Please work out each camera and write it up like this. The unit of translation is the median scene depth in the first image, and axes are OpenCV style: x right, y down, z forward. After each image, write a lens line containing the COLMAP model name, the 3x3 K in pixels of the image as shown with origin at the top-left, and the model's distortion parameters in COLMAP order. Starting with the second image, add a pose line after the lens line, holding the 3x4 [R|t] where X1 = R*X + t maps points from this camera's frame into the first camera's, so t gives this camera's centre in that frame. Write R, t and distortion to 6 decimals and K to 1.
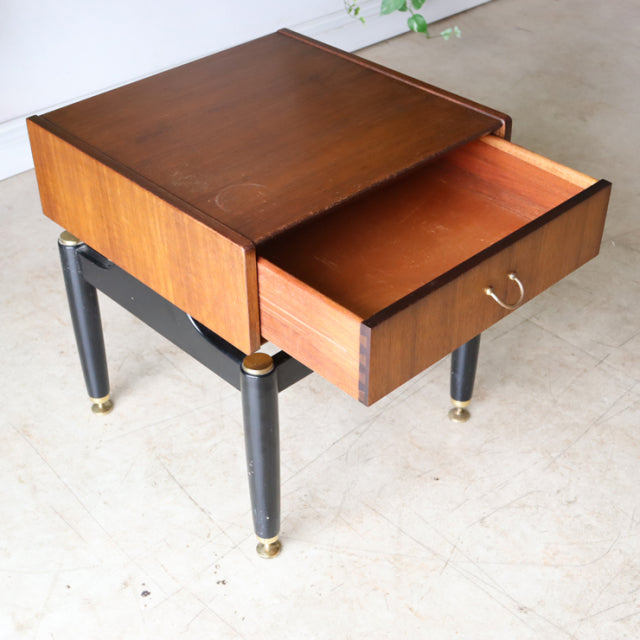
lens RADIAL K [[1105.2, 0, 320.0], [0, 1105.2, 320.0], [0, 0, 1]] dist [-0.034212, 0.025028]
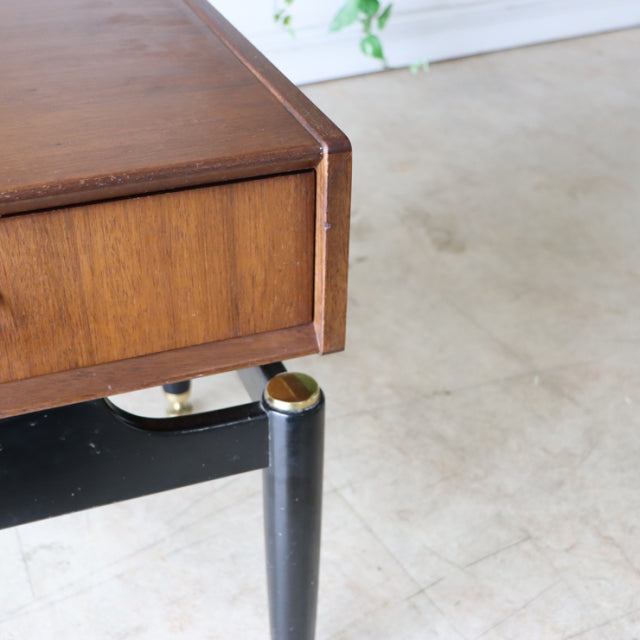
lens RADIAL K [[1003.2, 0, 319.1], [0, 1003.2, 365.4], [0, 0, 1]] dist [-0.051512, -0.124087]
pose [[0.978861, 0.135844, -0.152896, 0.249324], [-0.139515, 0.990128, -0.013497, -0.057234], [0.149553, 0.034543, 0.988150, 0.459062]]
